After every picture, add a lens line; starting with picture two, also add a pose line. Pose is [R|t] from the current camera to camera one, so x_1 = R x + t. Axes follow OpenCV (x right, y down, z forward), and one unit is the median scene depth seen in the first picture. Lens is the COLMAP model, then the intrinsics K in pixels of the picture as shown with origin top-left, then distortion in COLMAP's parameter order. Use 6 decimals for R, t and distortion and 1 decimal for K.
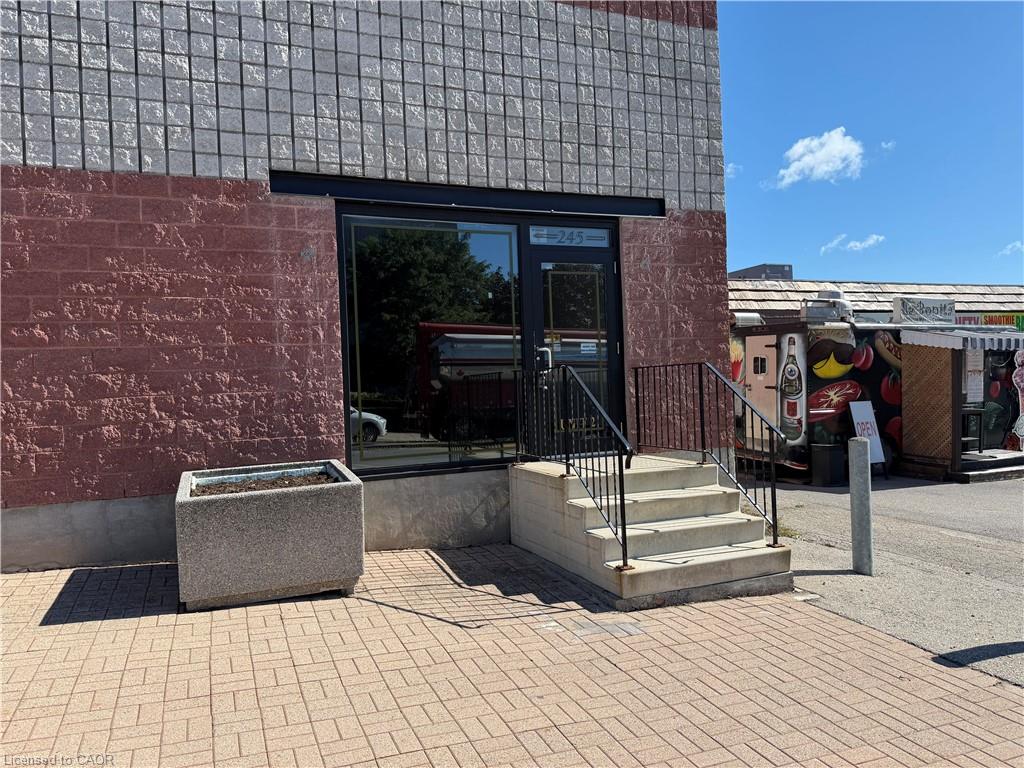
lens RADIAL K [[732.4, 0, 512.4], [0, 732.4, 383.5], [0, 0, 1]] dist [0.043428, -0.064120]
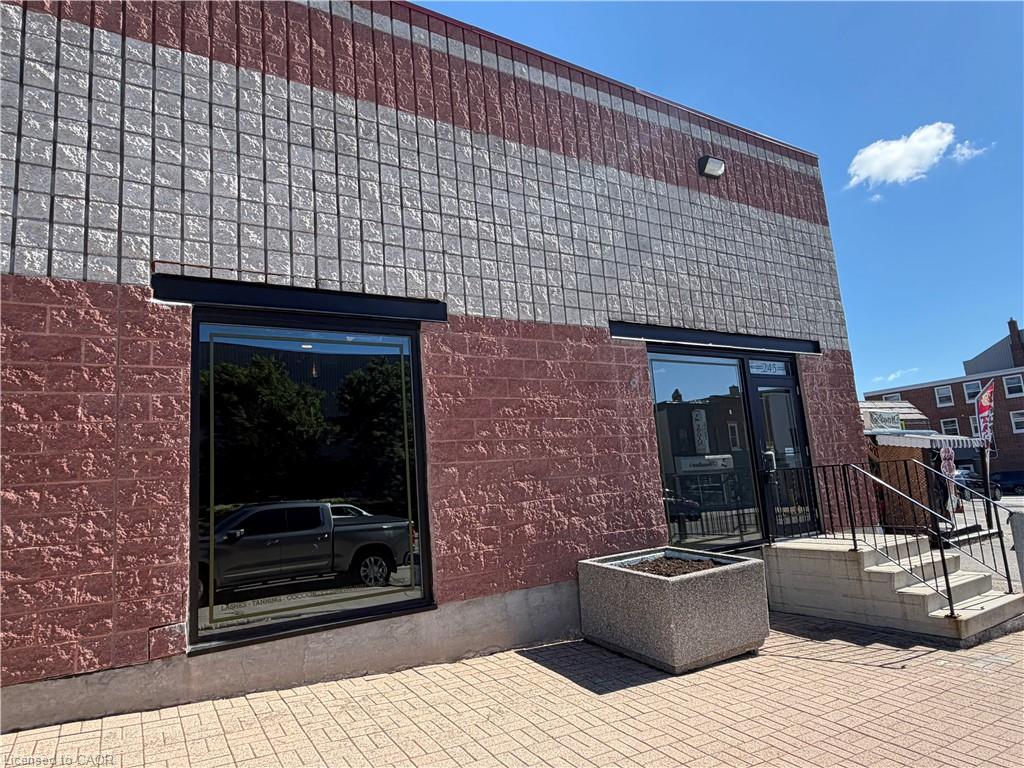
lens RADIAL K [[622.6, 0, 509.5], [0, 622.6, 383.9], [0, 0, 1]] dist [-0.001887, -0.001225]
pose [[0.985847, -0.006356, 0.167526, -0.700416], [0.034094, 0.985999, -0.163230, -0.004268], [-0.164143, 0.166631, 0.972261, -0.023482]]
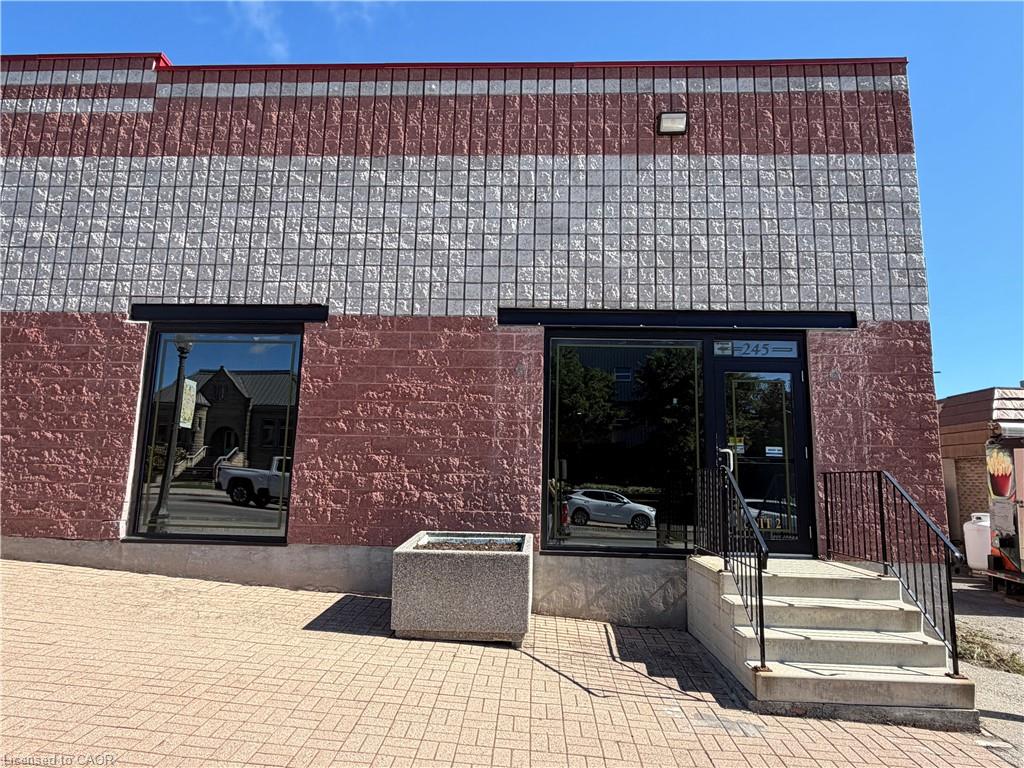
lens RADIAL K [[622.6, 0, 508.0], [0, 622.6, 379.6], [0, 0, 1]] dist [-0.001887, -0.001225]
pose [[0.901405, -0.007705, -0.432908, 0.180517], [-0.059332, 0.988211, -0.141131, -0.001895], [0.428892, 0.152902, 0.890322, 0.018342]]
